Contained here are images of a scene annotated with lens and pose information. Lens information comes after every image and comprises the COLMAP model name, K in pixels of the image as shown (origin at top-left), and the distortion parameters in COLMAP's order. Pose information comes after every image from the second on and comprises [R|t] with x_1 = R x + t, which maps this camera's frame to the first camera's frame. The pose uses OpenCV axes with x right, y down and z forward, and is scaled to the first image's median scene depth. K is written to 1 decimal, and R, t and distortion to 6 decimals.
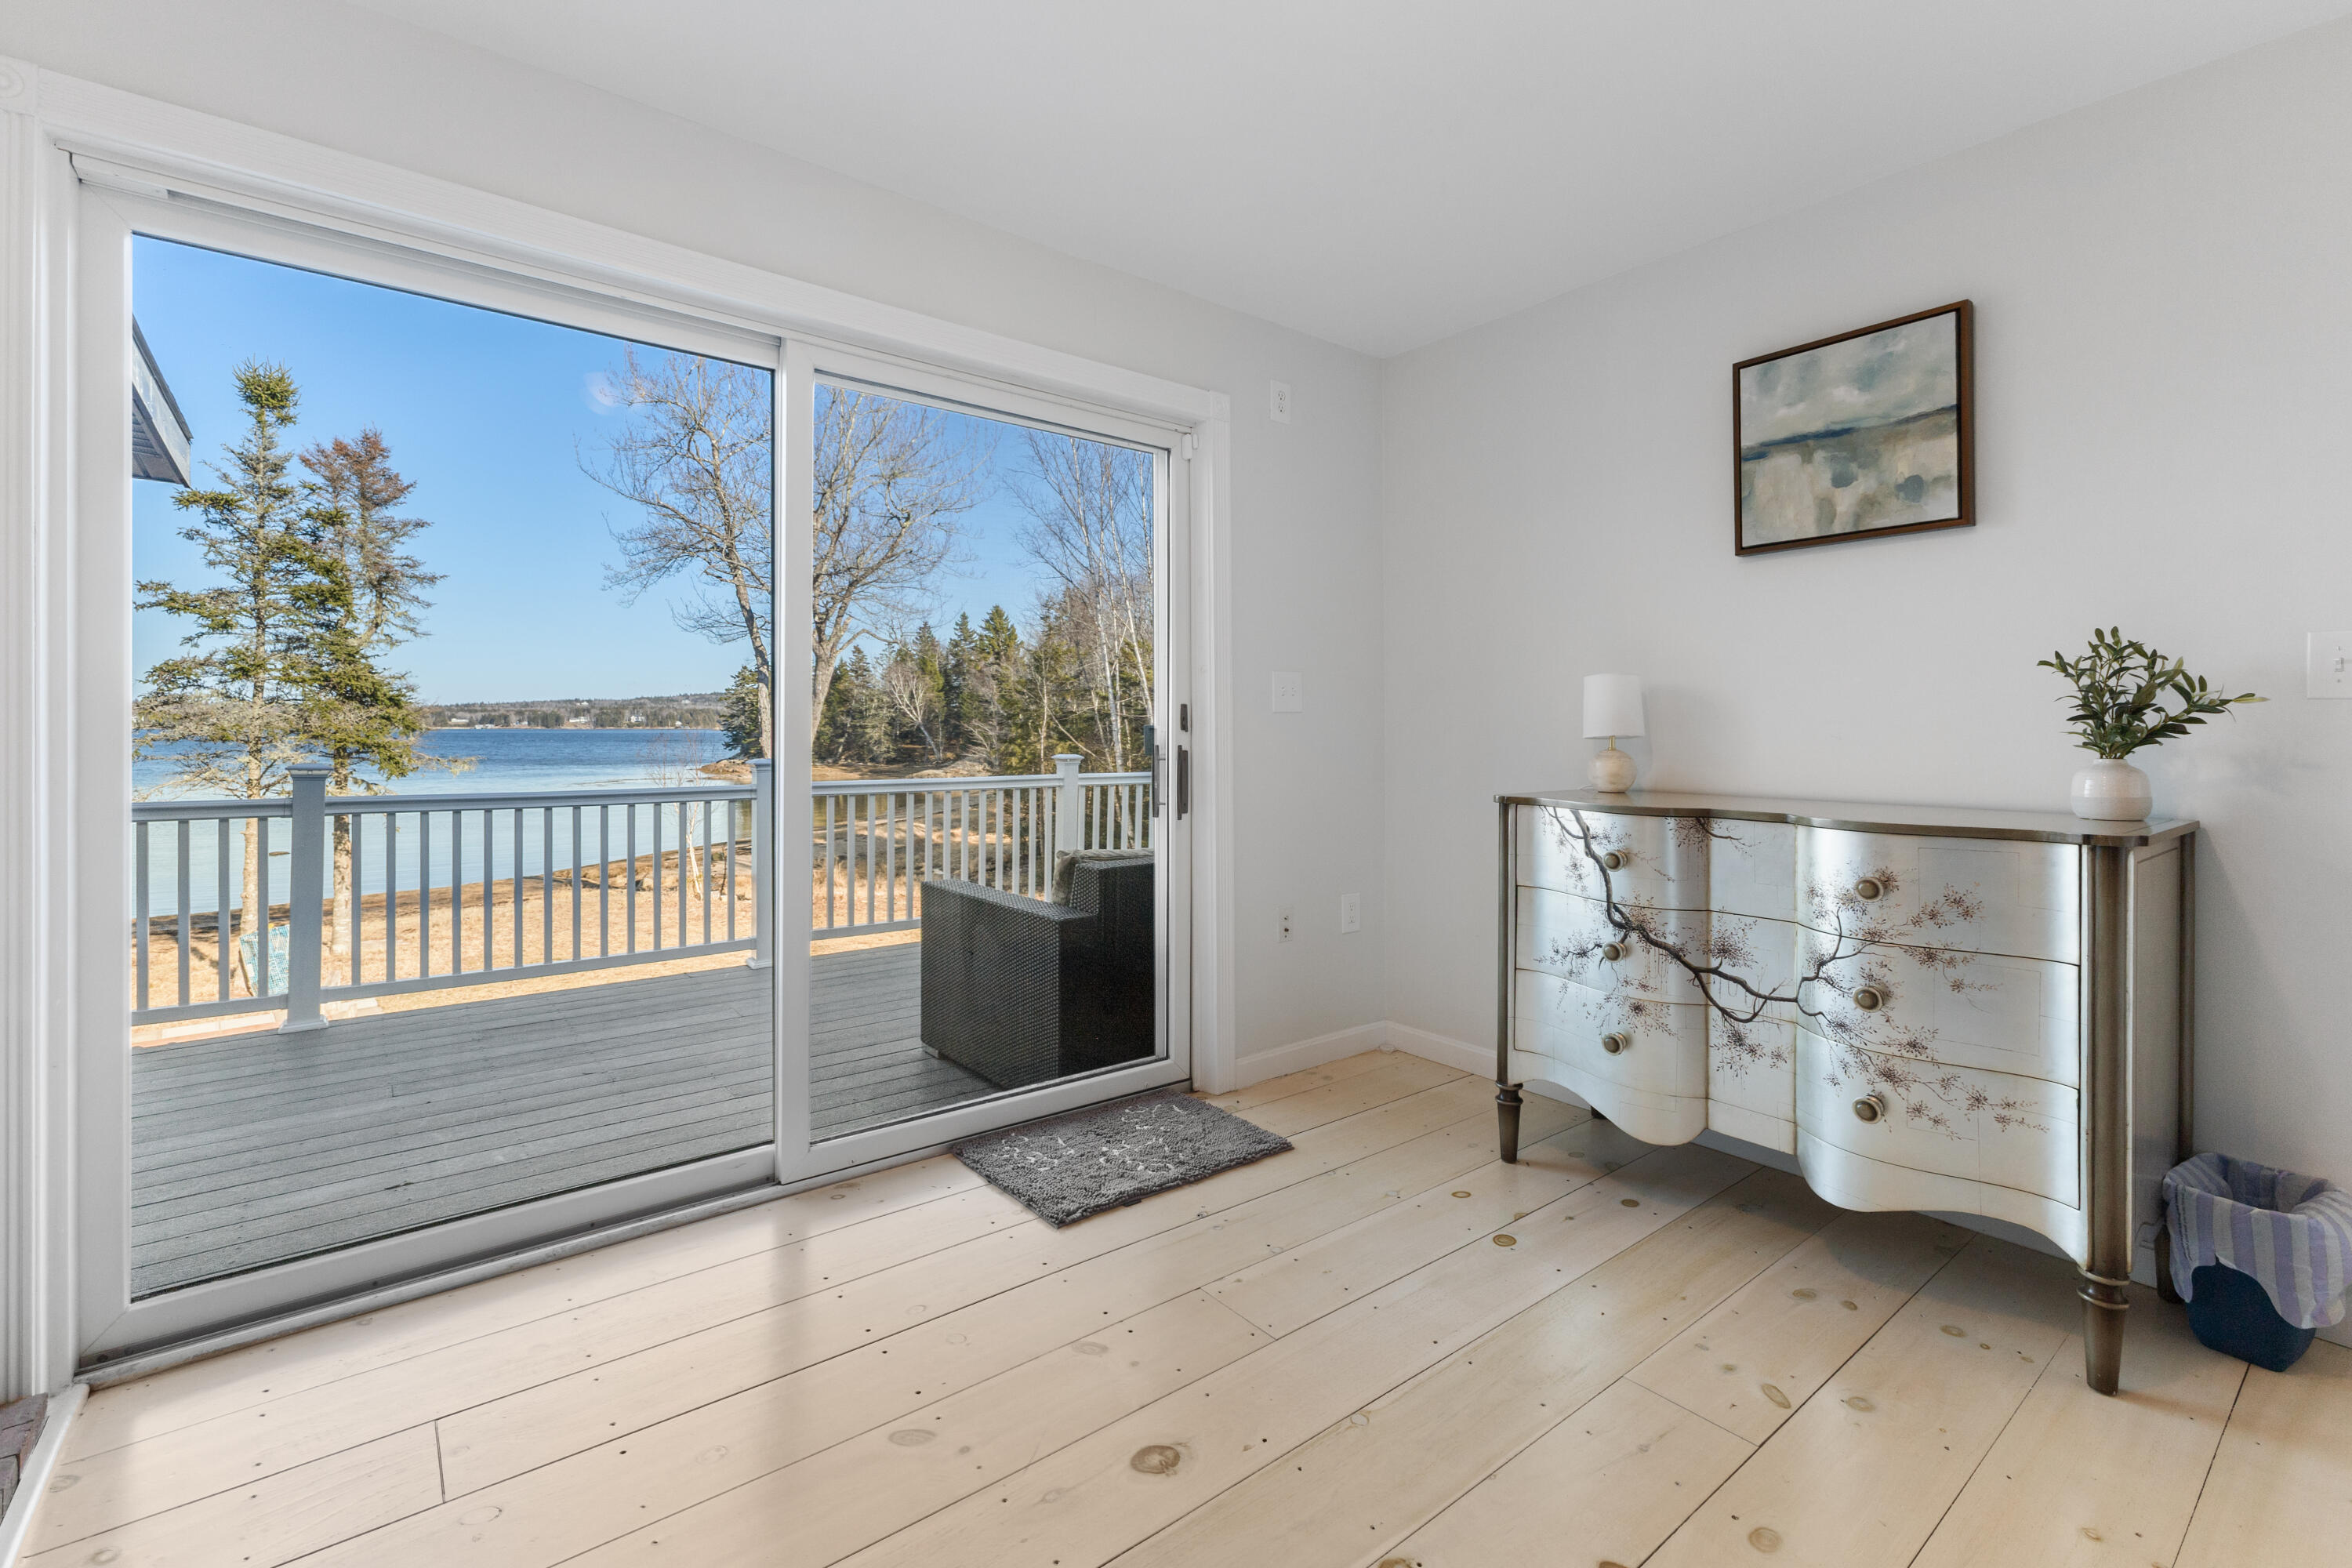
lens RADIAL K [[1038.6, 0, 1181.1], [0, 1038.6, 716.2], [0, 0, 1]] dist [0.011090, -0.000001]
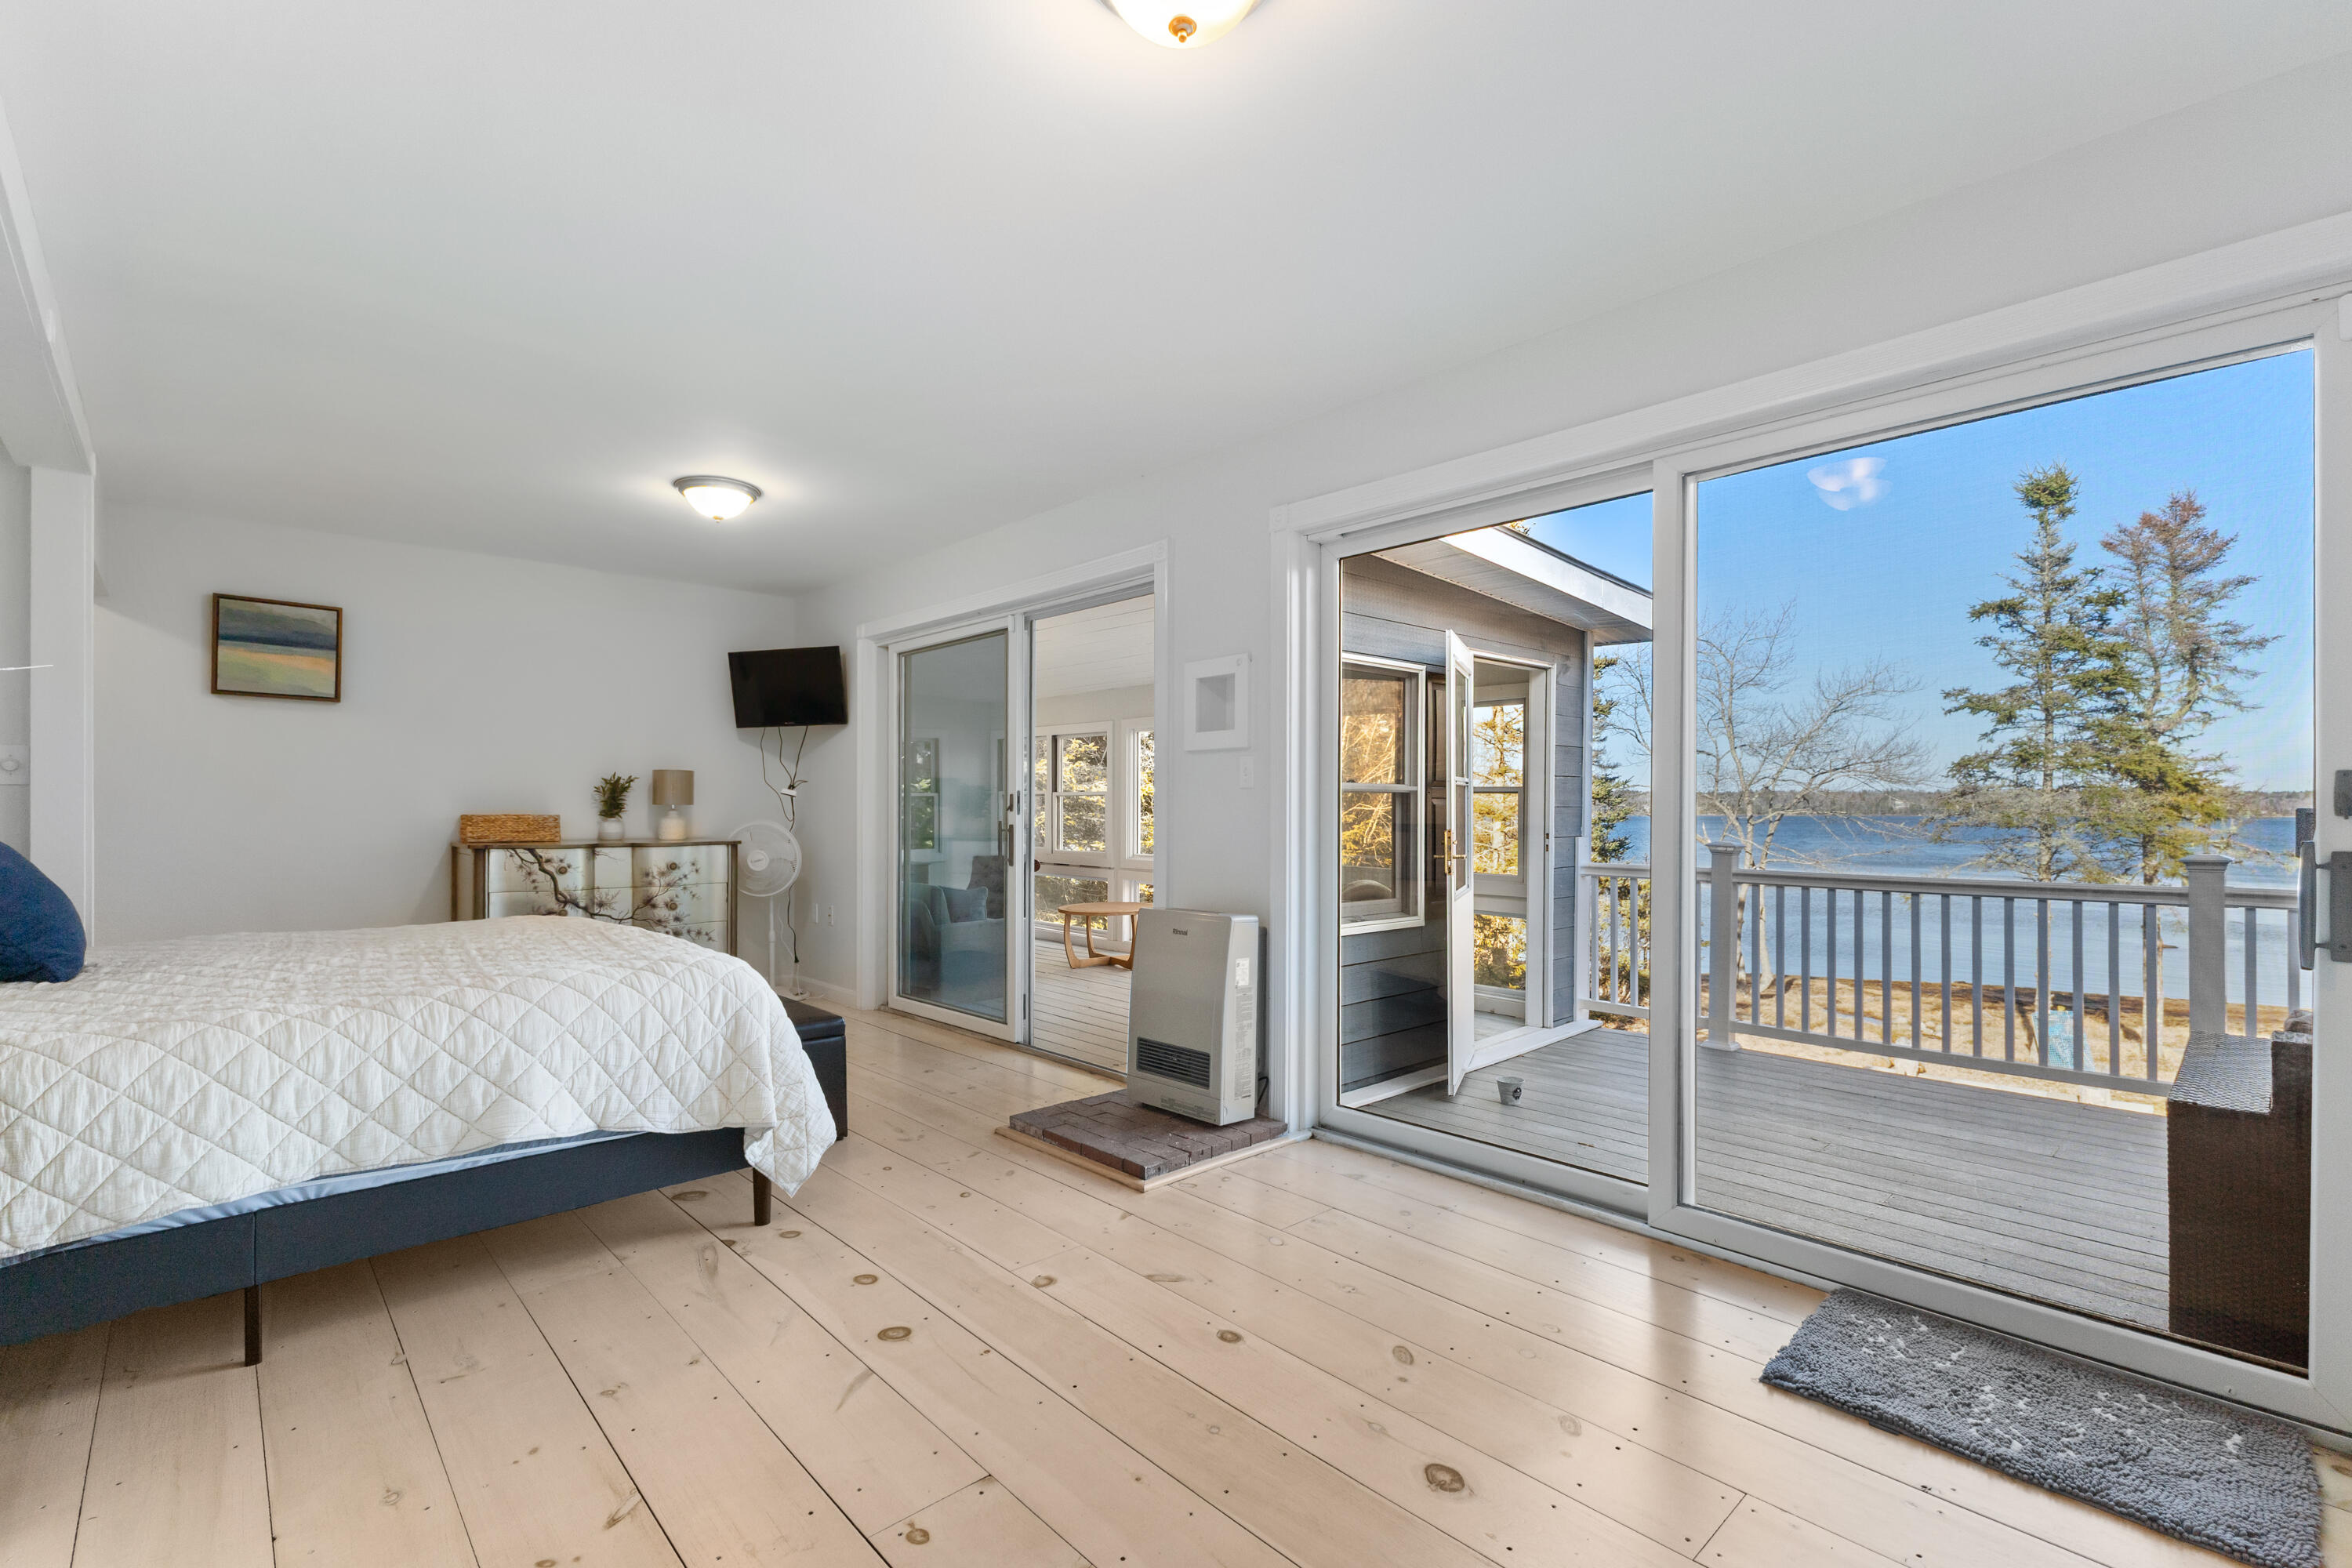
lens RADIAL K [[1051.7, 0, 1176.0], [0, 1051.7, 784.0], [0, 0, 1]] dist [0.008885, -0.000355]
pose [[0.075102, -0.027857, -0.996787, 0.099913], [0.008782, 0.999589, -0.027274, 0.001083], [0.997137, -0.006706, 0.075316, 0.059266]]
